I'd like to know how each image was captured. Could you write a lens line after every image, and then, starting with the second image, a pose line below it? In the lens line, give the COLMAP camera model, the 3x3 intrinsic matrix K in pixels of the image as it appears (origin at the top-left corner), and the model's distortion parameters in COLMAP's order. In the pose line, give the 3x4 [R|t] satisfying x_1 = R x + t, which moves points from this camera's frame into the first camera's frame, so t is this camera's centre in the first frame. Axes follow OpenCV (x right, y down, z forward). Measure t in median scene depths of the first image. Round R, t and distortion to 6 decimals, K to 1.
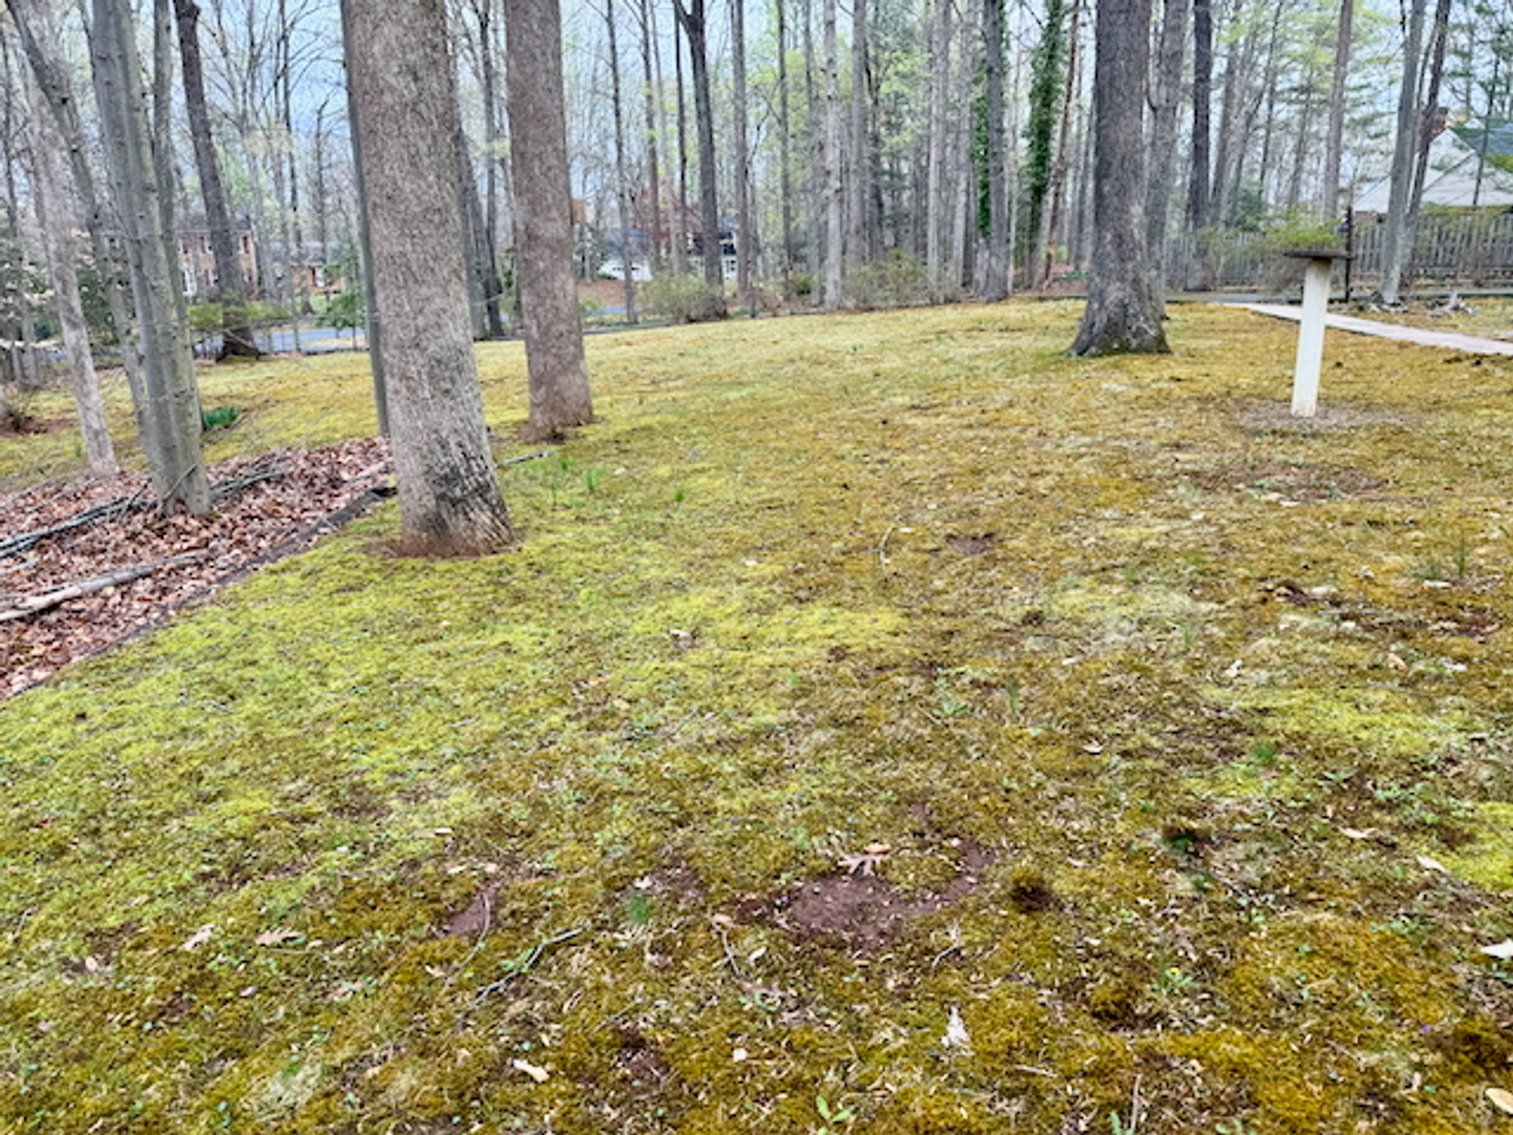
lens RADIAL K [[1027.6, 0, 769.7], [0, 1027.6, 578.4], [0, 0, 1]] dist [0.013033, -0.050297]
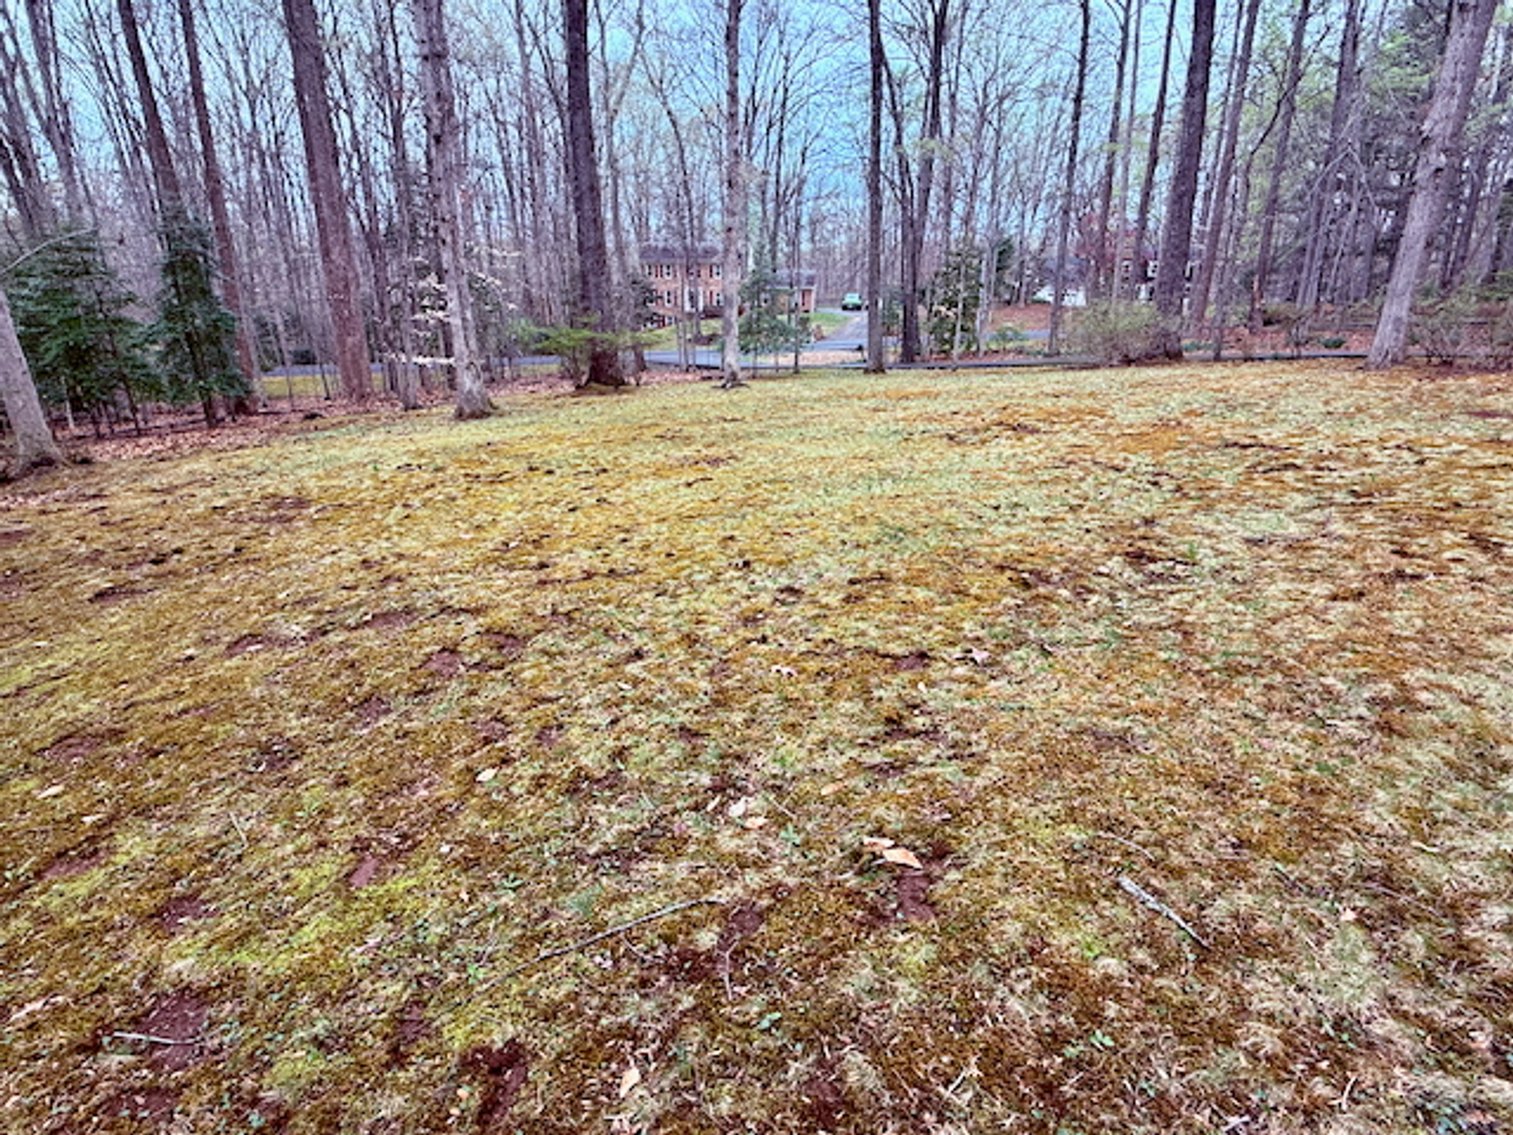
lens RADIAL K [[768.7, 0, 748.1], [0, 768.7, 561.3], [0, 0, 1]] dist [-0.002547, 0.001170]
pose [[0.875035, 0.164584, -0.455221, -0.039174], [-0.144666, 0.986359, 0.078536, -0.106957], [0.461937, -0.002867, 0.886908, 0.352071]]
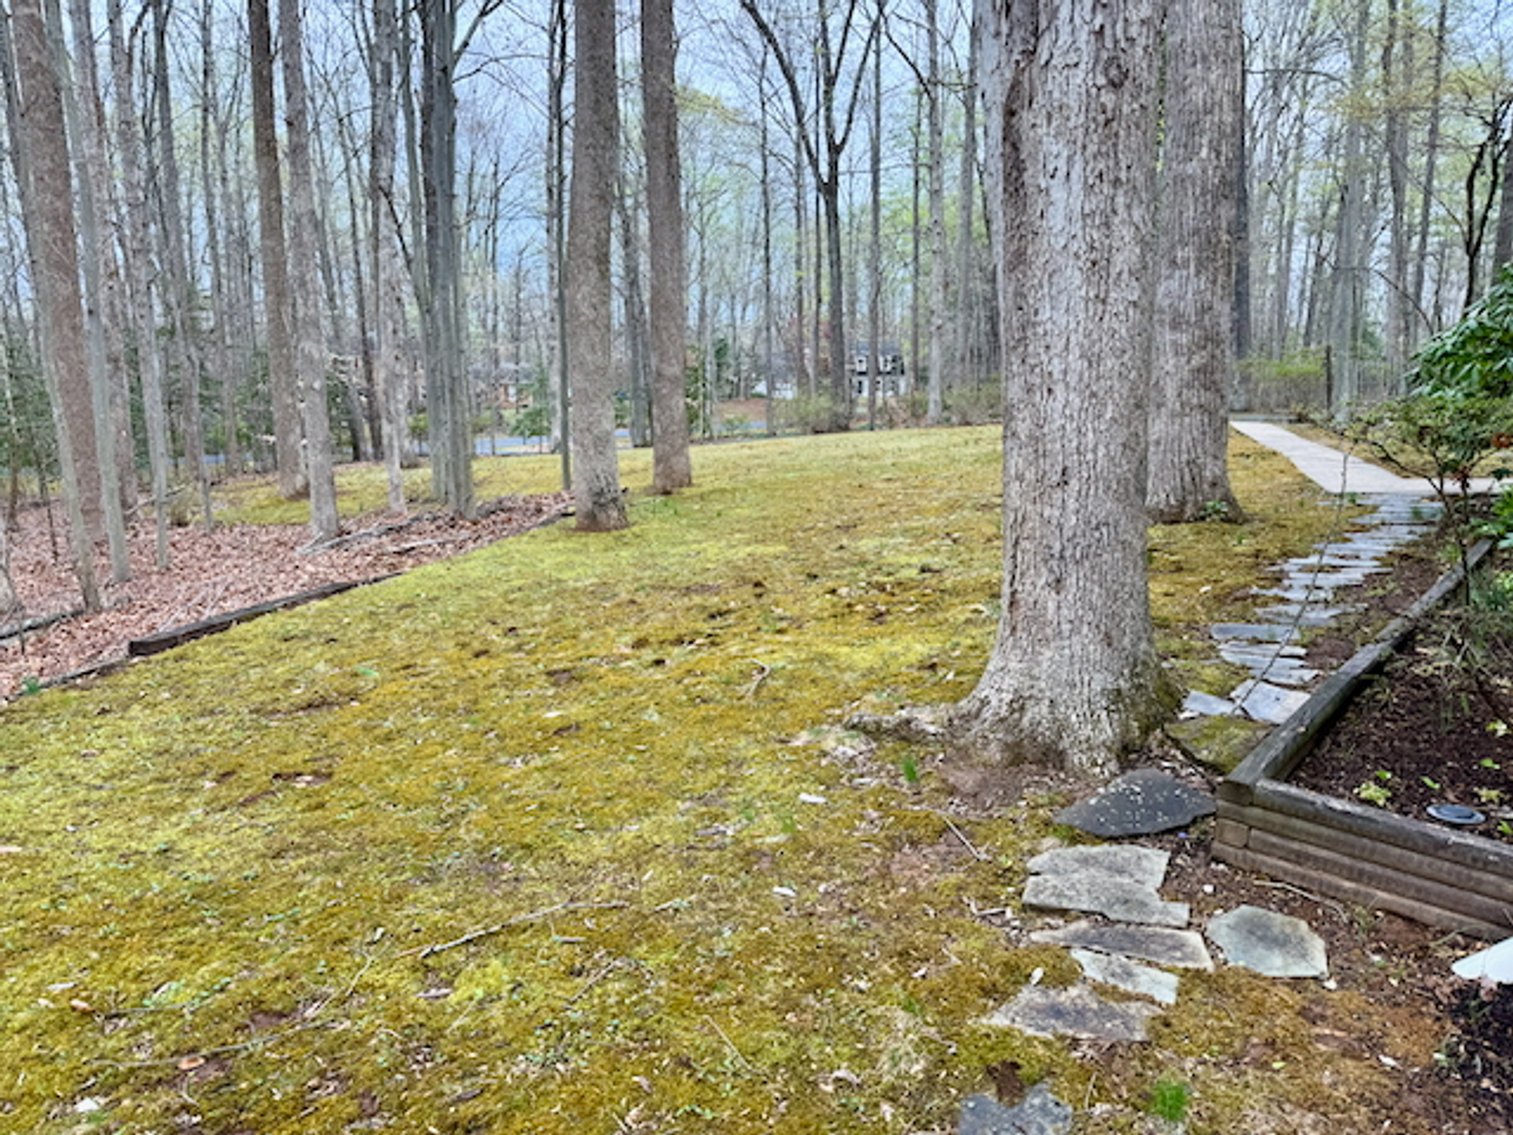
lens RADIAL K [[1027.6, 0, 758.8], [0, 1027.6, 574.6], [0, 0, 1]] dist [0.013033, -0.050297]
pose [[0.986979, 0.032354, -0.157564, 0.049303], [-0.049848, 0.992859, -0.108376, 0.040163], [0.152932, 0.114819, 0.981544, -0.140813]]
